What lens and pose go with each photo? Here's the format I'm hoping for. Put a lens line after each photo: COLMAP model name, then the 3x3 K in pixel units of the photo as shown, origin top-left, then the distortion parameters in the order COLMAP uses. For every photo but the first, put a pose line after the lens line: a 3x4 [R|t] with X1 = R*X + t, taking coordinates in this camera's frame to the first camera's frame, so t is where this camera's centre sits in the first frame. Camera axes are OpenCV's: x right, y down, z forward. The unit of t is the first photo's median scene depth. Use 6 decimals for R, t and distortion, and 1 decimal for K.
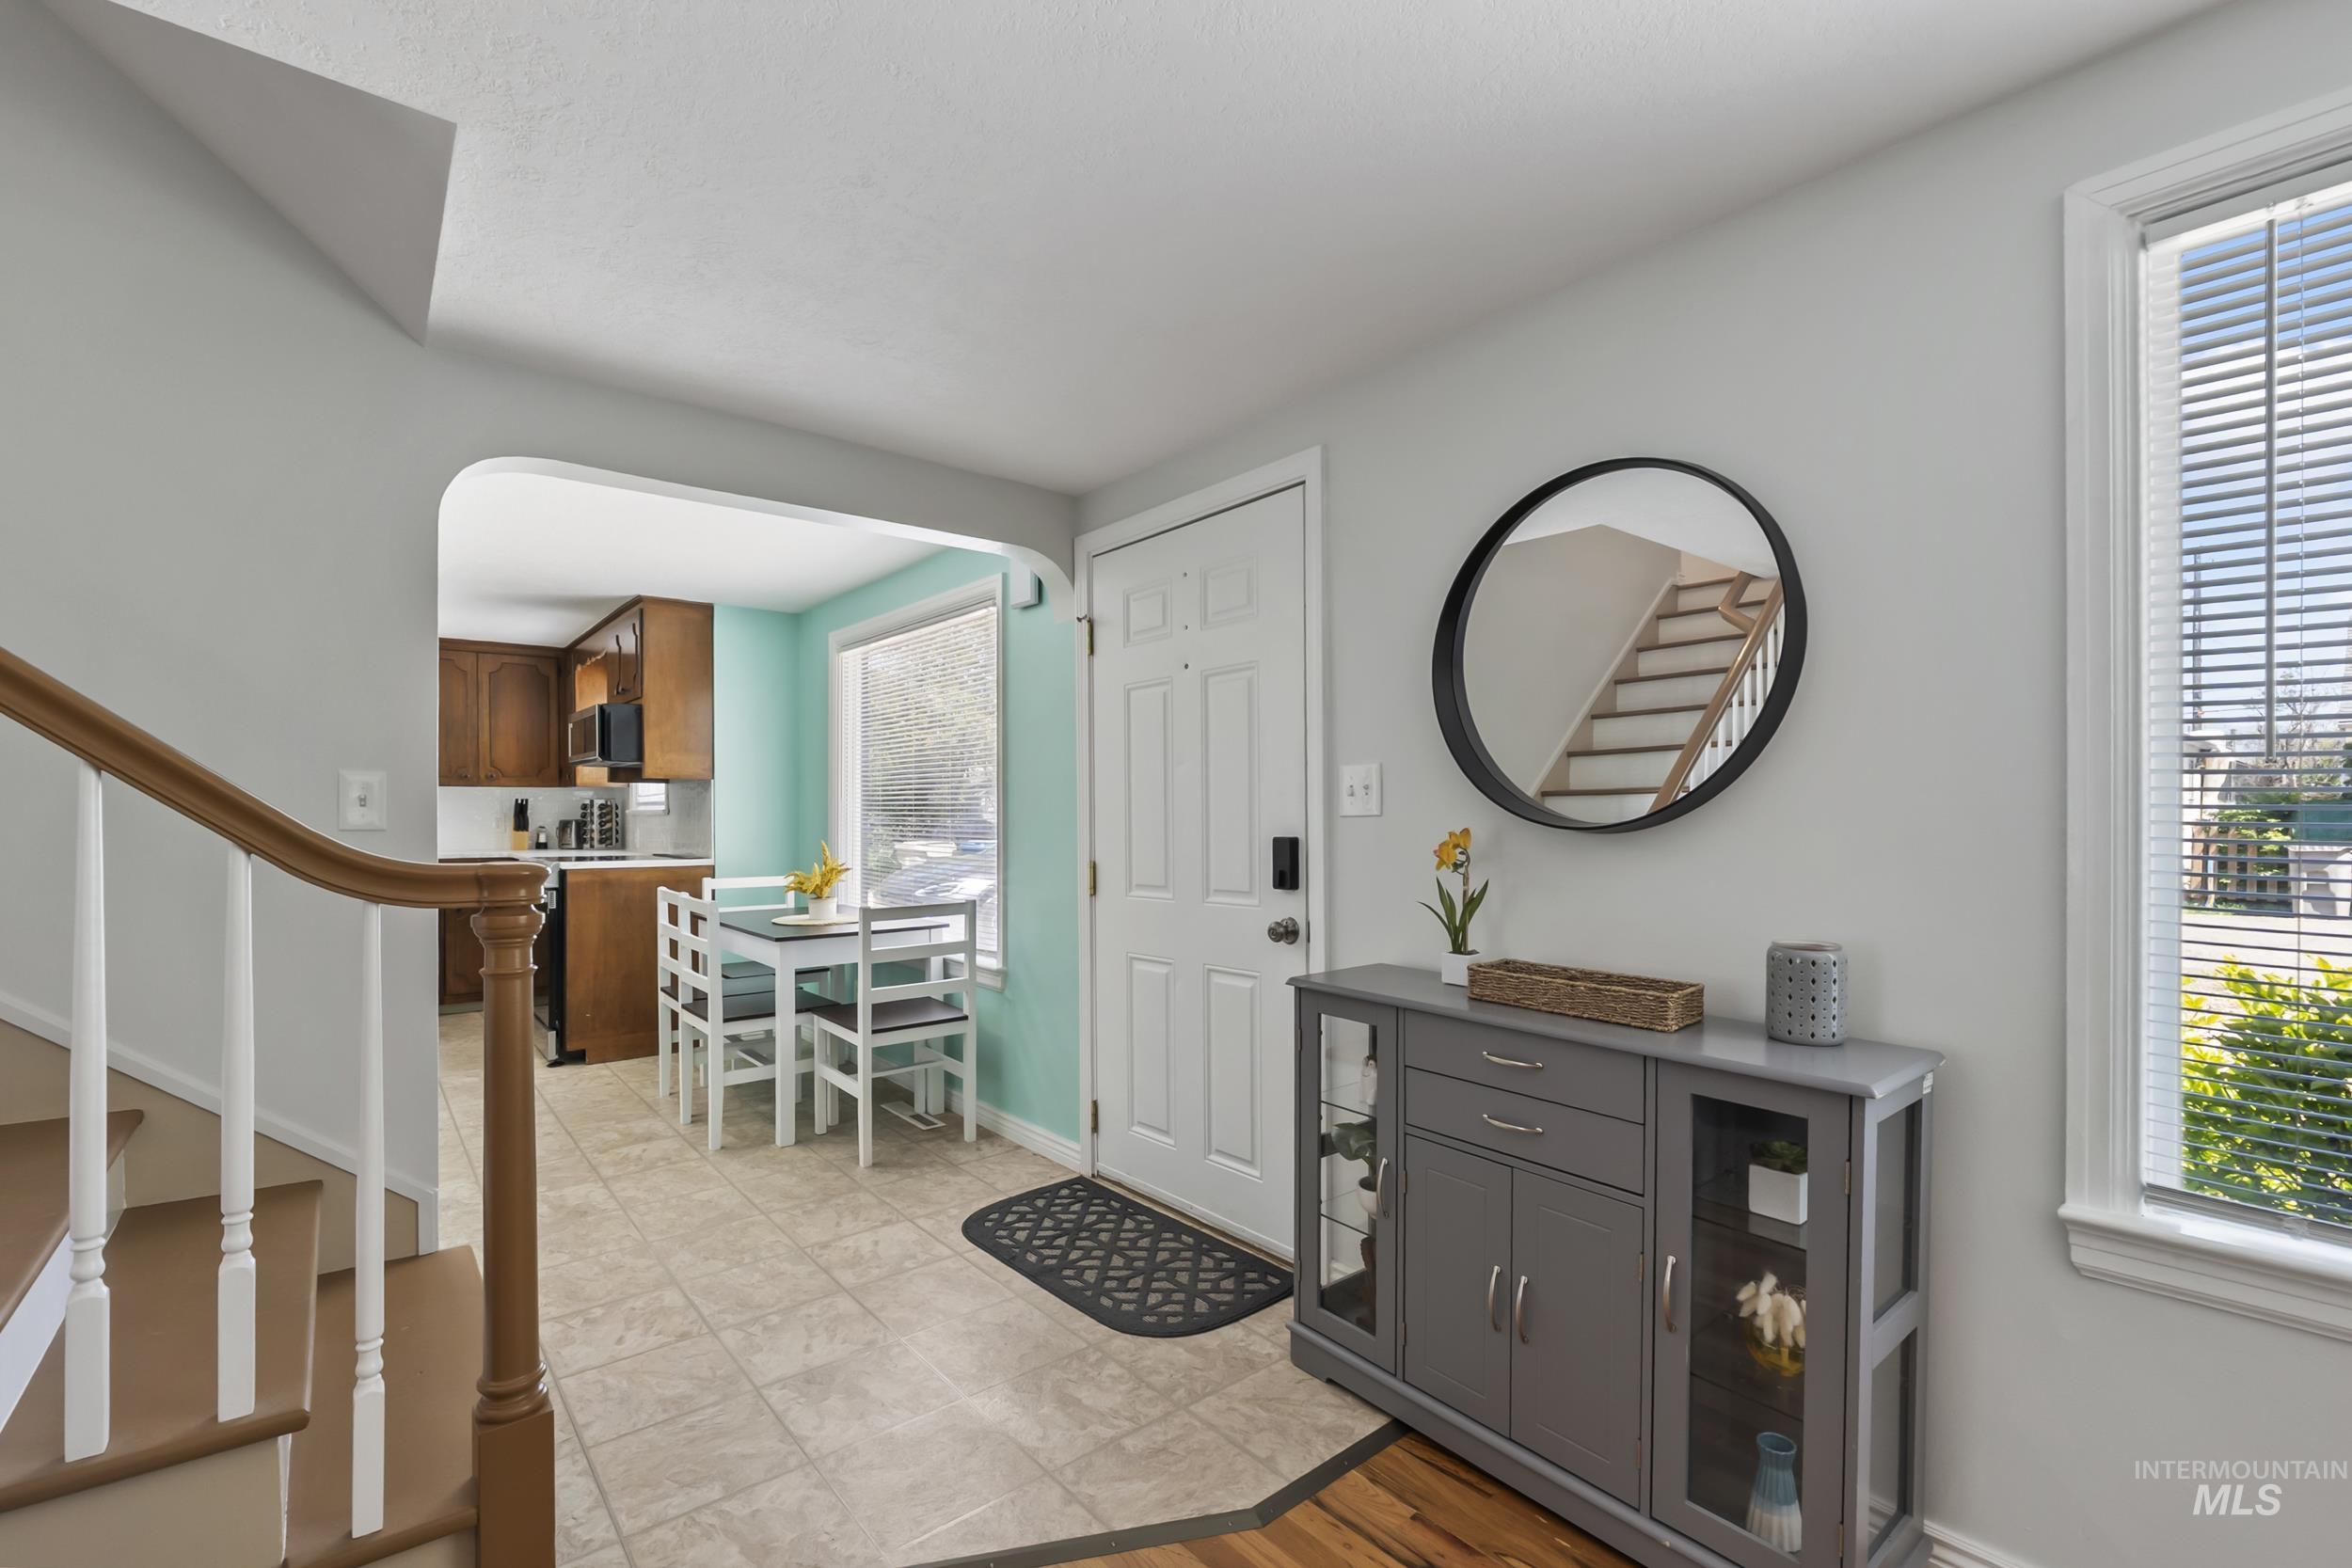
lens RADIAL K [[1037.0, 0, 1179.0], [0, 1037.0, 818.7], [0, 0, 1]] dist [-0.000171, -0.000091]
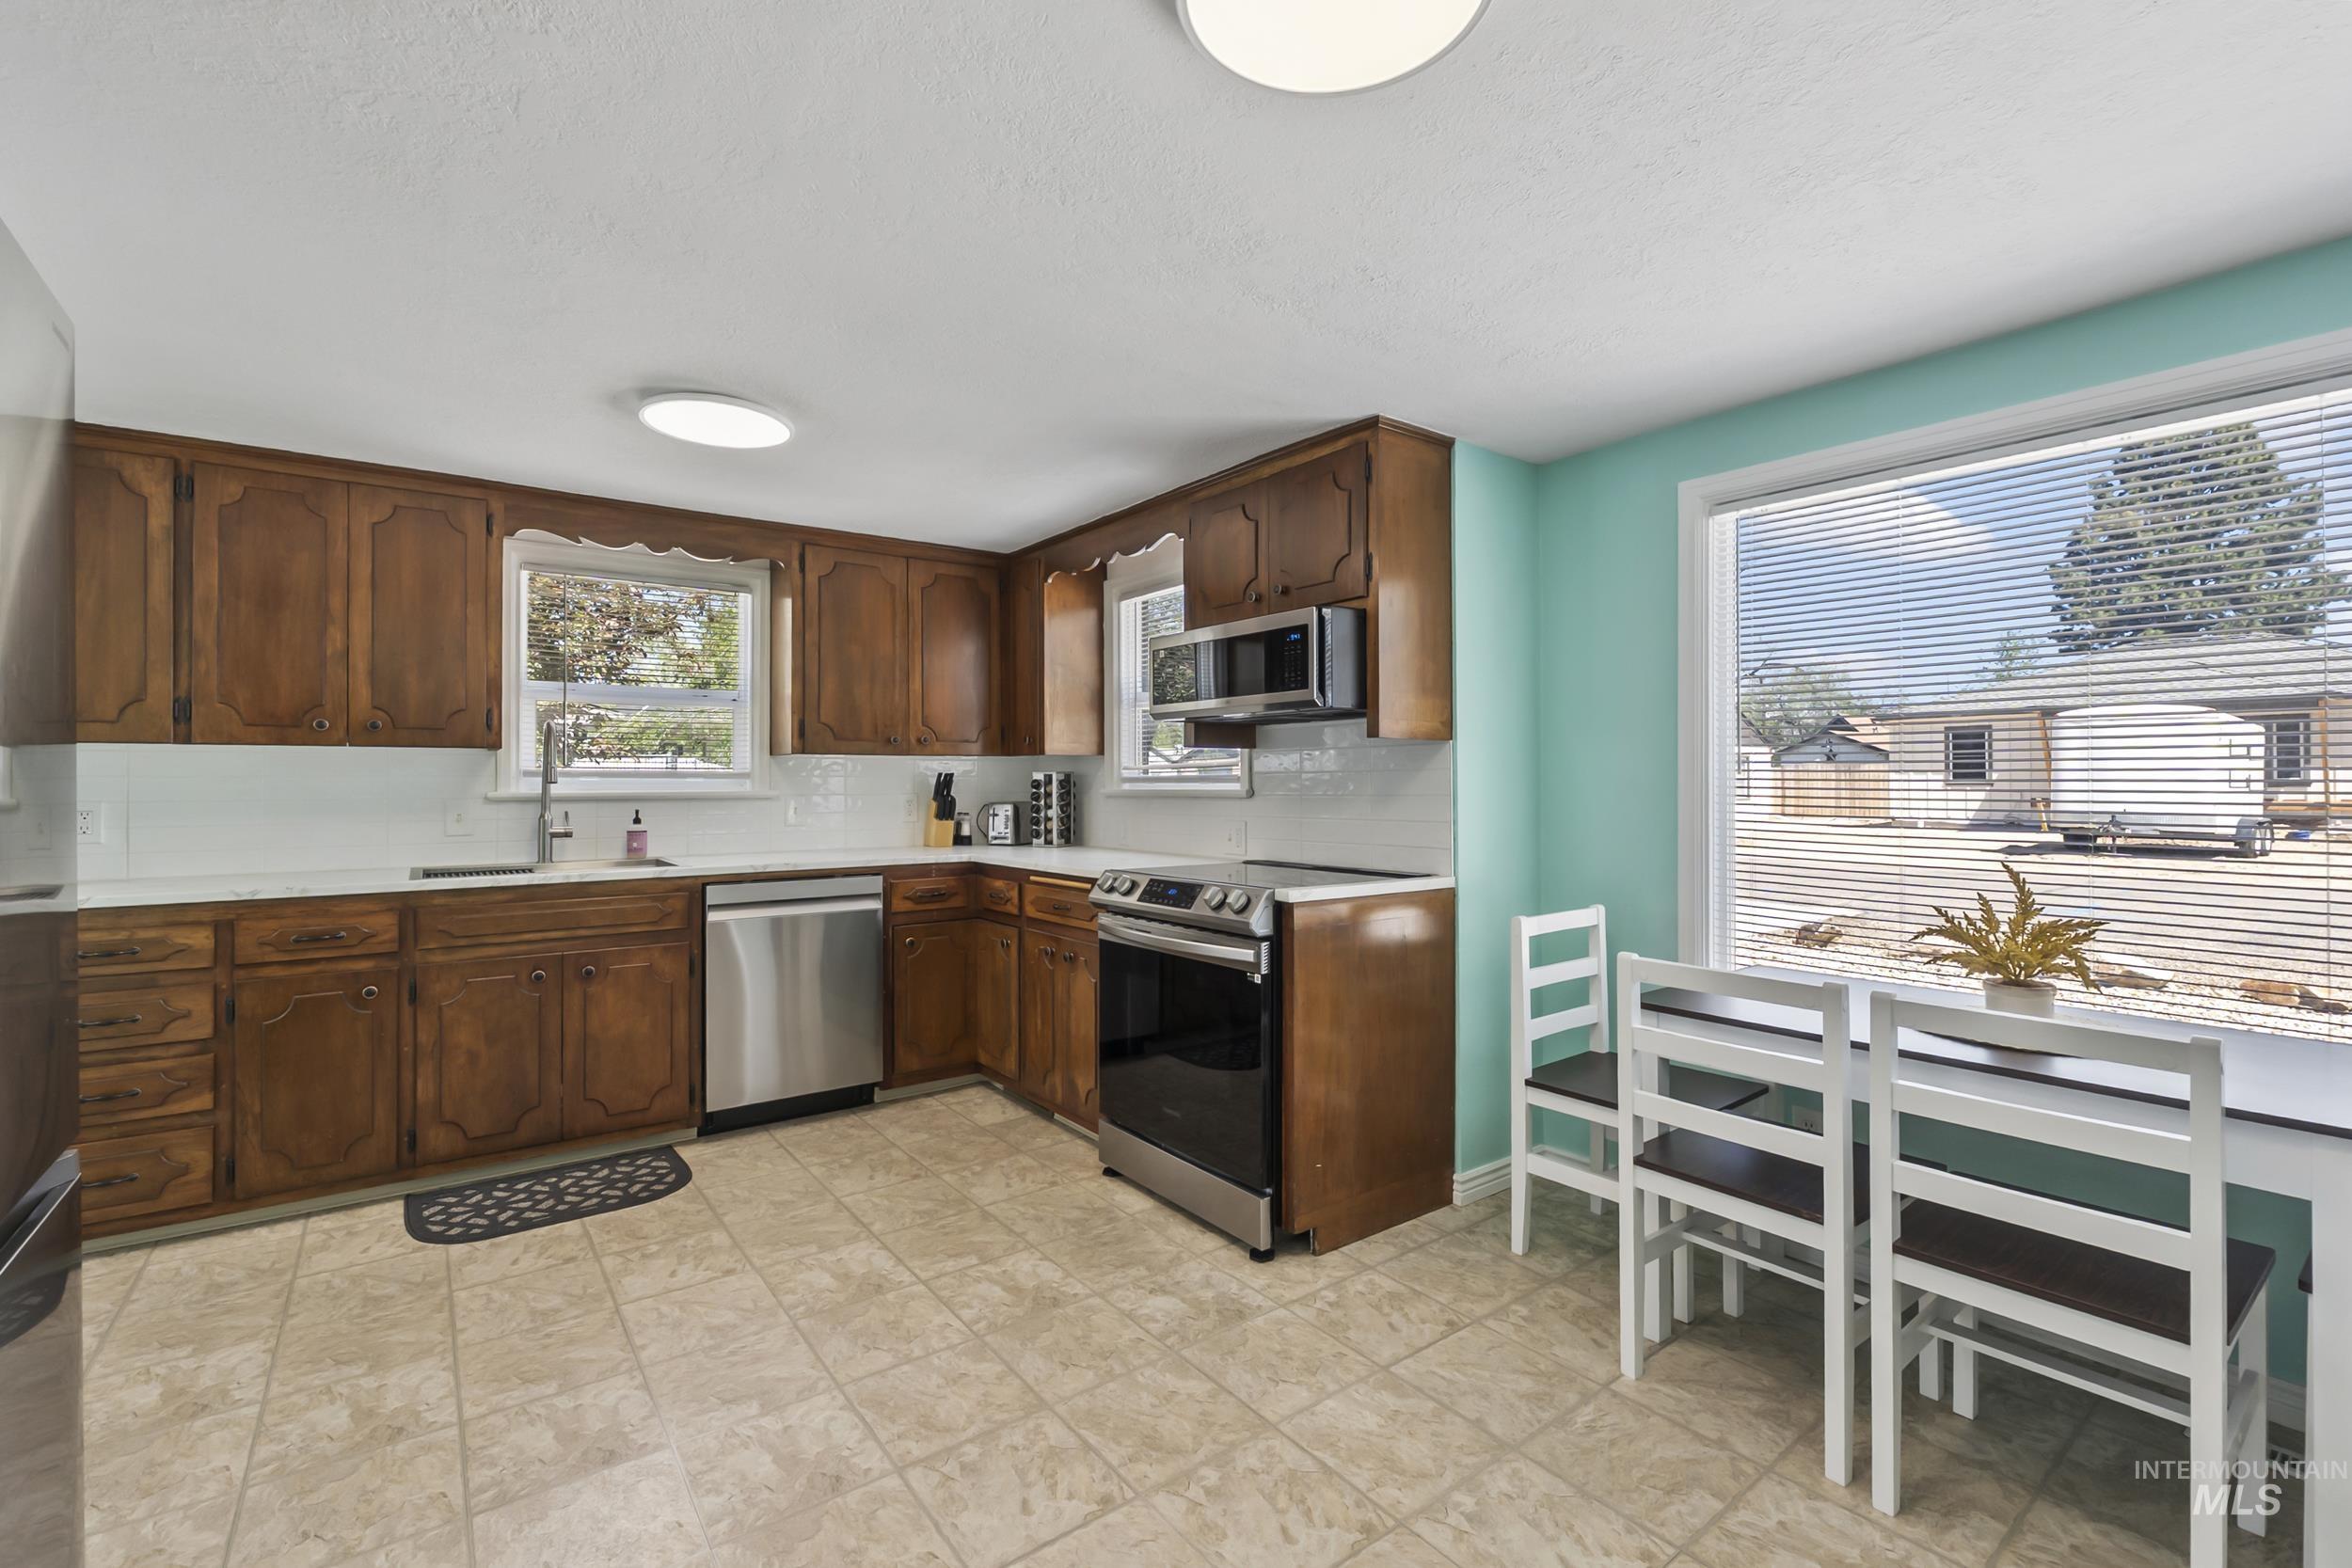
lens RADIAL K [[995.9, 0, 1176.0], [0, 995.9, 784.0], [0, 0, 1]] dist [-0.003813, -0.000349]
pose [[0.999224, -0.004272, -0.039166, -0.454949], [0.004024, 0.999971, -0.006424, -0.007059], [0.039193, 0.006262, 0.999212, 0.340509]]
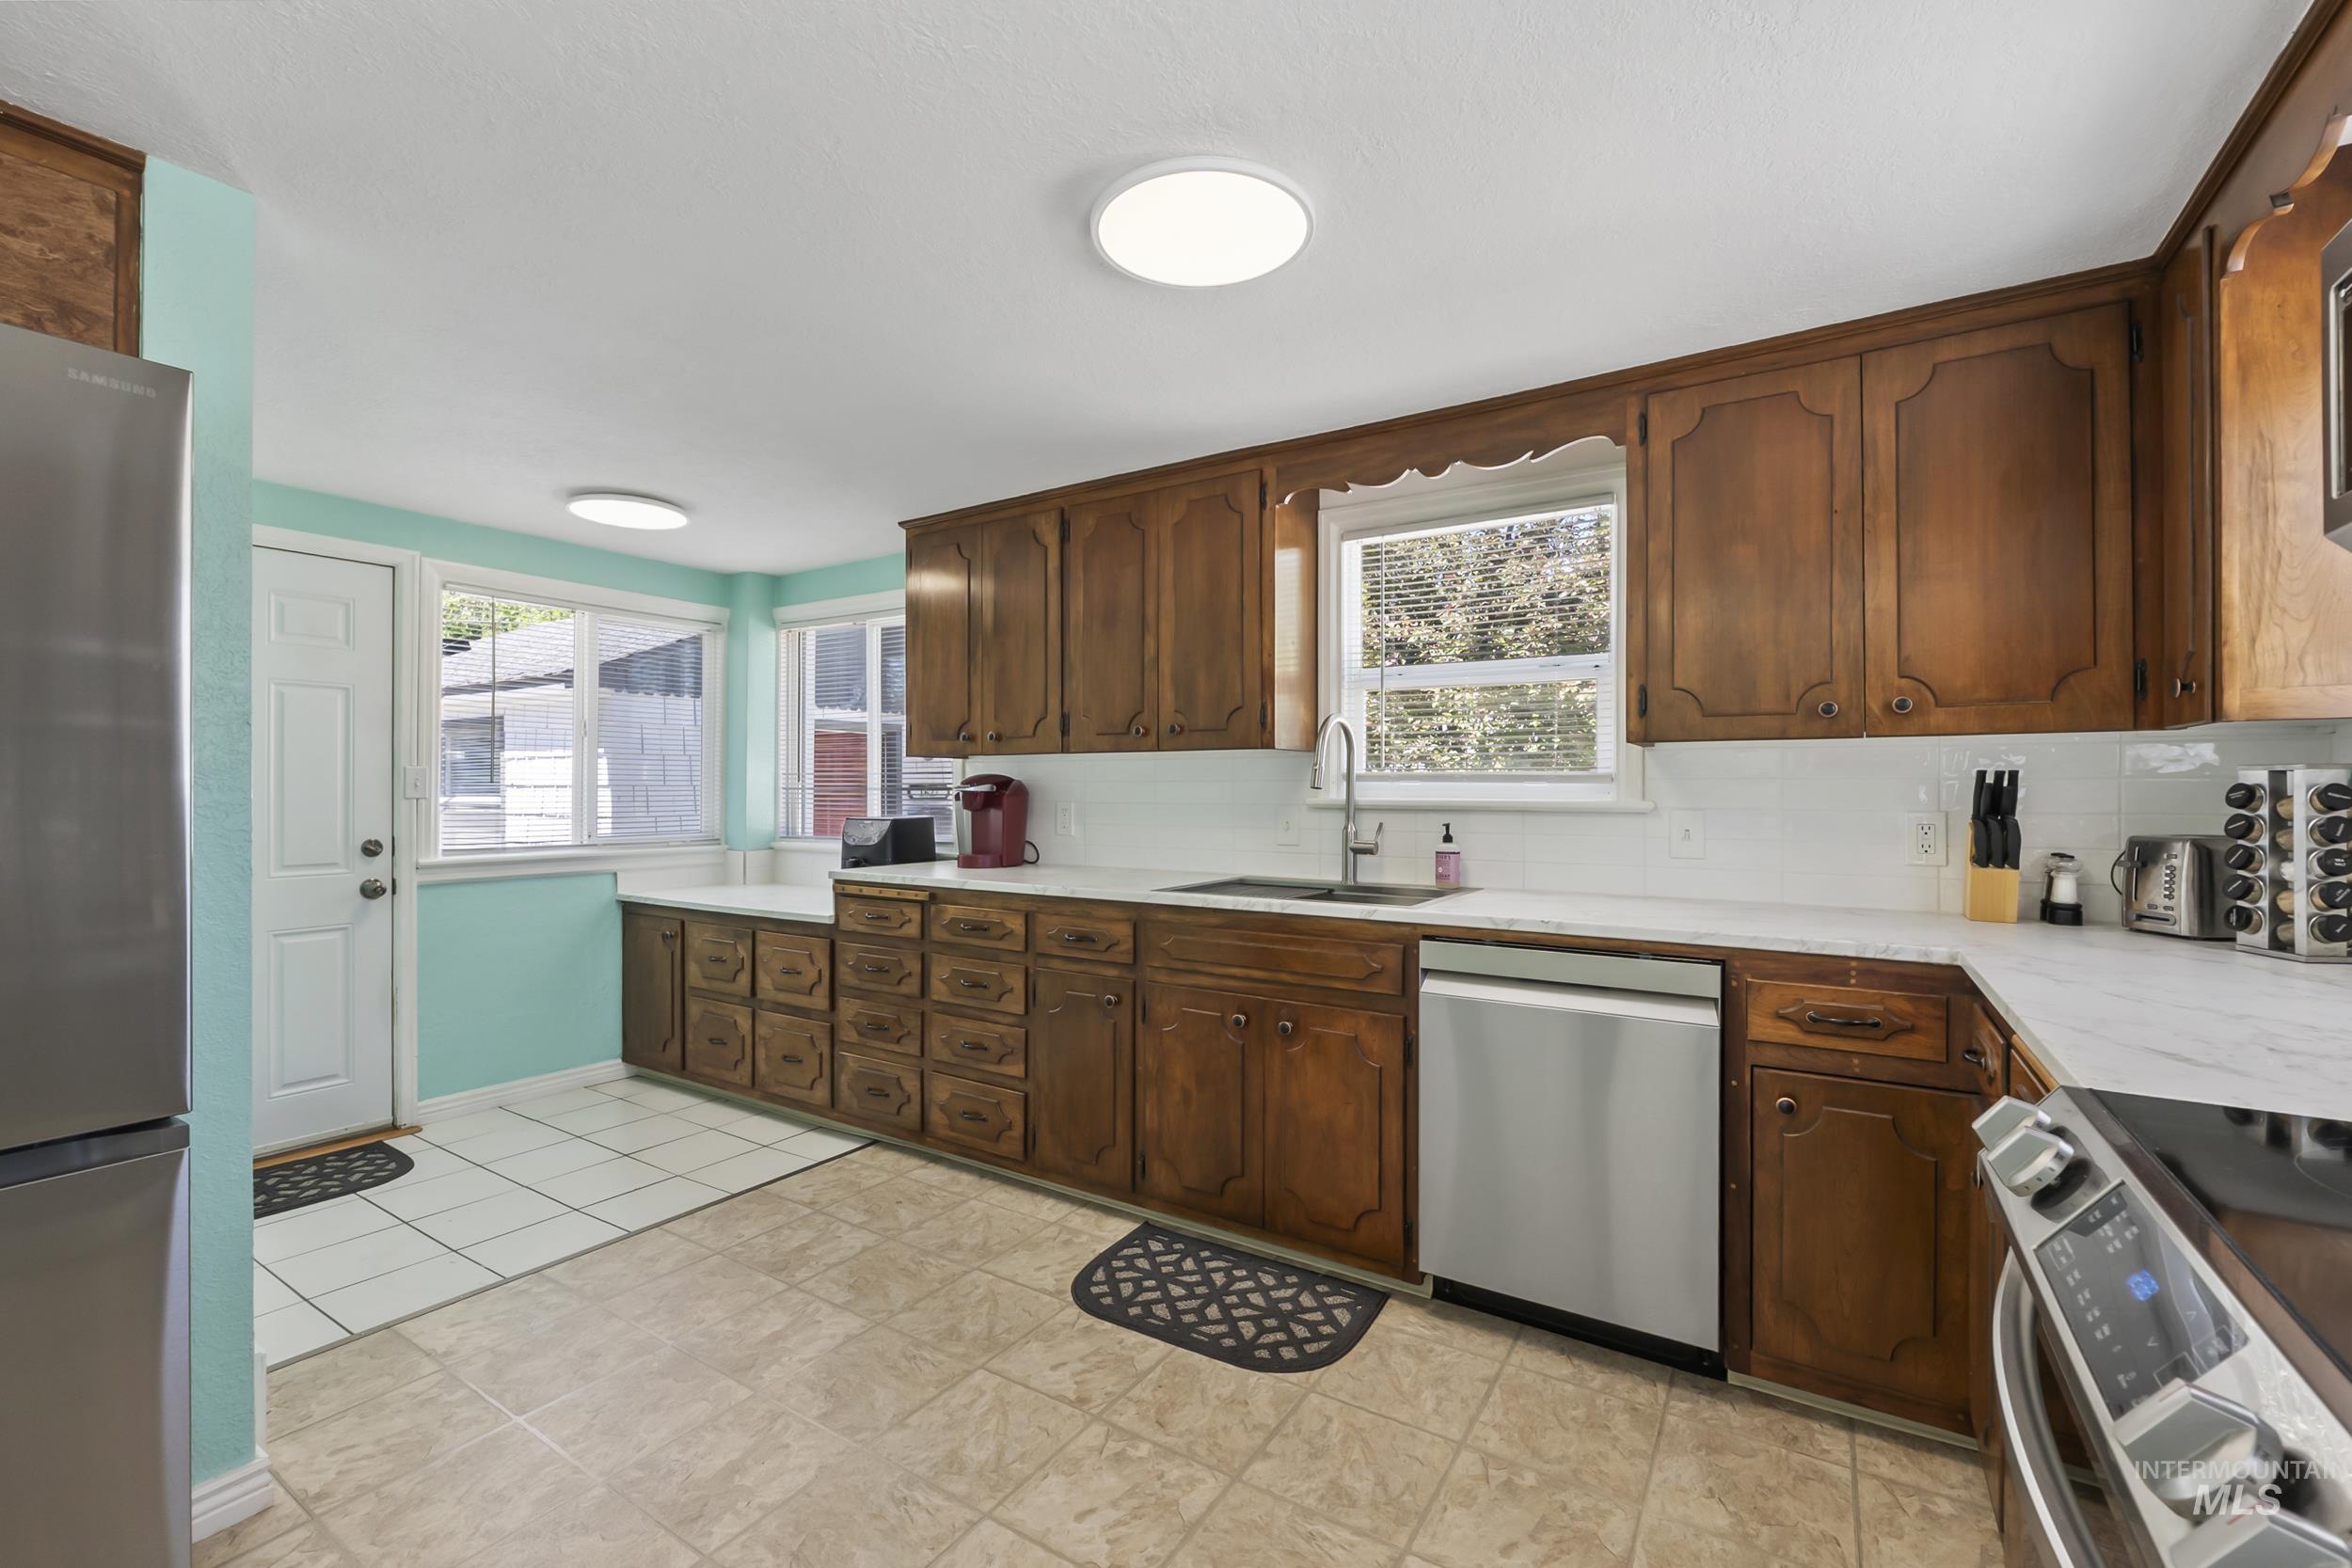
lens RADIAL K [[995.9, 0, 1176.0], [0, 995.9, 784.0], [0, 0, 1]] dist [-0.003813, -0.000349]
pose [[0.312700, -0.003006, -0.949847, -0.411104], [-0.007763, 0.999954, -0.005720, -0.011020], [0.949820, 0.009162, 0.312662, 0.646317]]
